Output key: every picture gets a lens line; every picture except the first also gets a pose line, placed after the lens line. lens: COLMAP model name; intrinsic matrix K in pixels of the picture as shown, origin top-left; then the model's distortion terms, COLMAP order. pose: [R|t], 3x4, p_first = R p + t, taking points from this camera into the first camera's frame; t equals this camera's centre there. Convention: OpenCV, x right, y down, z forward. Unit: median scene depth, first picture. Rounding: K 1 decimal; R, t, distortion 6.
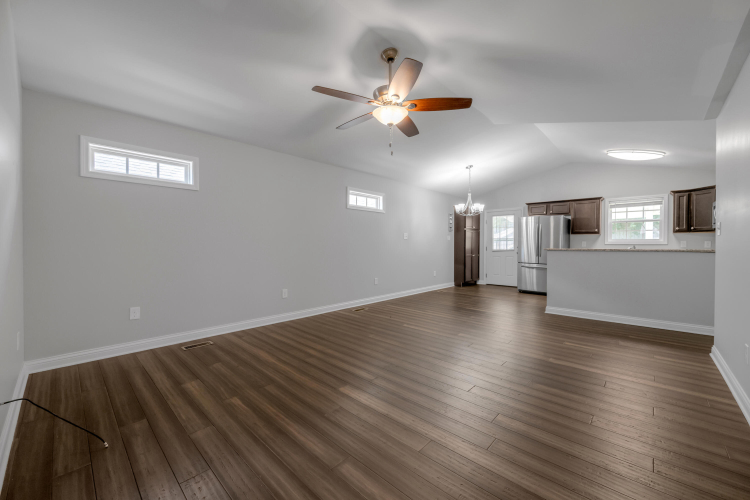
lens RADIAL K [[299.7, 0, 380.0], [0, 299.7, 245.8], [0, 0, 1]] dist [-0.010185, -0.001268]
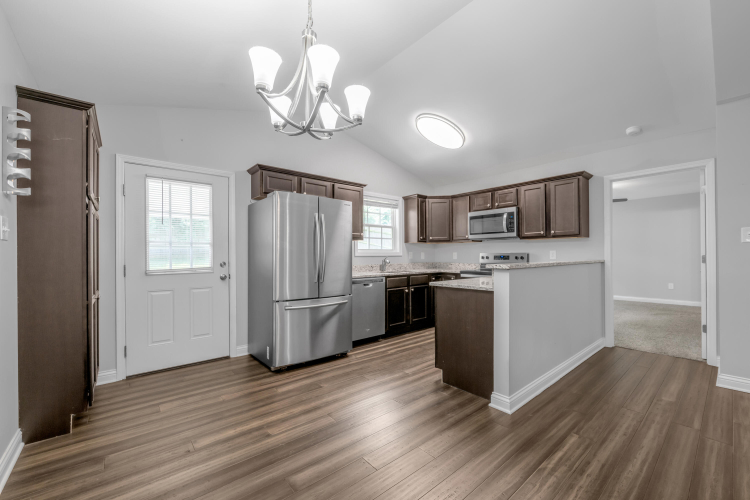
lens RADIAL K [[299.7, 0, 374.1], [0, 299.7, 255.3], [0, 0, 1]] dist [-0.010185, -0.001268]
pose [[0.134620, 0.003276, 0.990892, 0.070311], [0.014464, 0.999882, -0.005271, -0.002119], [-0.990792, 0.015042, 0.134557, 0.752900]]
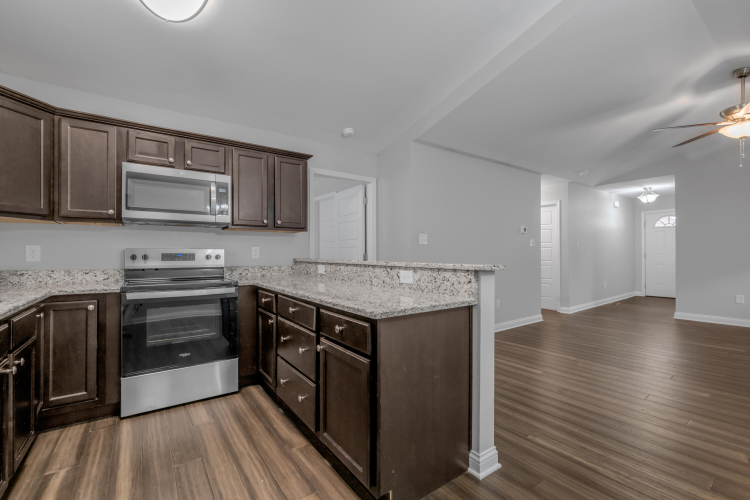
lens RADIAL K [[327.7, 0, 377.7], [0, 327.7, 251.7], [0, 0, 1]] dist [-0.005593, -0.001073]
pose [[-0.979894, 0.002705, 0.199503, 0.403066], [0.003616, 0.999985, 0.004202, -0.003567], [-0.199488, 0.004839, -0.979888, 0.904827]]
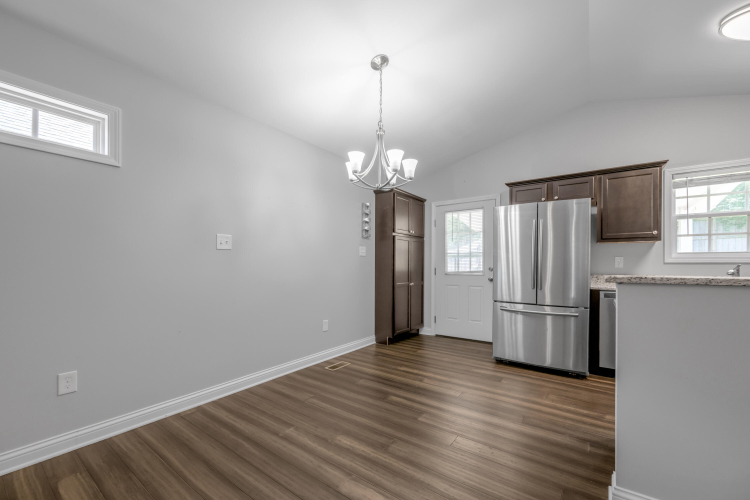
lens RADIAL K [[299.7, 0, 386.1], [0, 299.7, 262.0], [0, 0, 1]] dist [-0.010185, -0.001268]
pose [[0.990800, 0.000110, 0.135332, 0.207962], [0.001923, 0.999887, -0.014896, 0.000476], [-0.135318, 0.015019, 0.990688, 0.505325]]
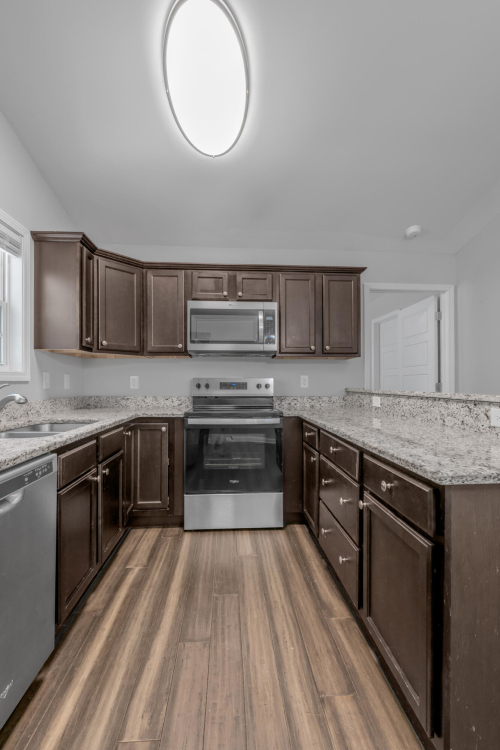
lens RADIAL K [[337.5, 0, 251.4], [0, 337.5, 381.6], [0, 0, 1]] dist [-0.006902, -0.000309]
pose [[-0.726108, 0.003877, 0.687569, 0.406960], [0.007679, 0.999967, 0.002472, -0.002834], [-0.687537, 0.007075, -0.726114, 0.862174]]
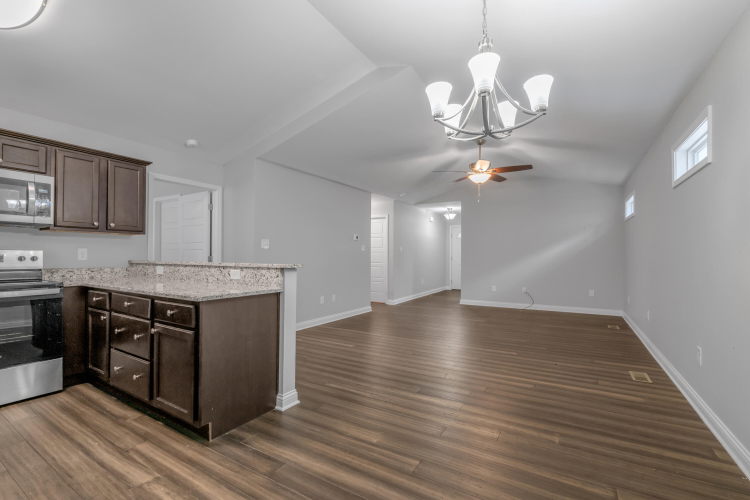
lens RADIAL K [[327.7, 0, 376.8], [0, 327.7, 254.5], [0, 0, 1]] dist [-0.005593, -0.001073]
pose [[-0.980607, -0.006274, -0.195885, 0.353672], [-0.006939, 0.999972, 0.002706, -0.004691], [0.195863, 0.004012, -0.980623, 1.007119]]
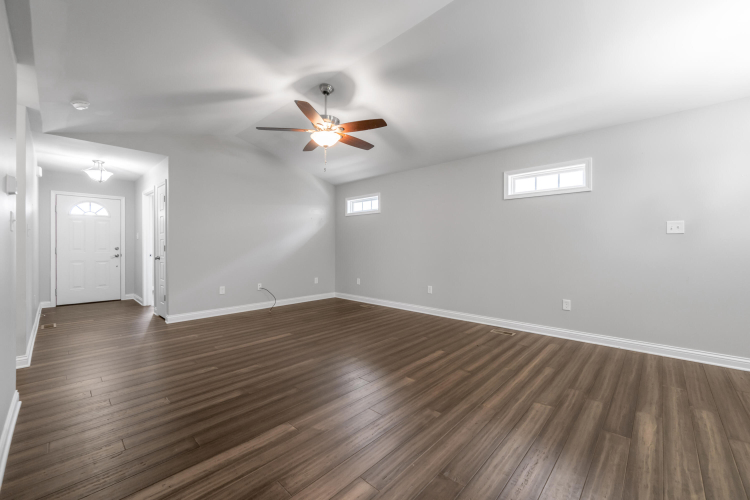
lens RADIAL K [[299.7, 0, 383.7], [0, 299.7, 246.2], [0, 0, 1]] dist [-0.010185, -0.001268]
pose [[-0.006379, -0.007846, -0.999949, 0.466058], [-0.008796, 0.999931, -0.007789, 0.003784], [0.999941, 0.008746, -0.006448, 0.480080]]
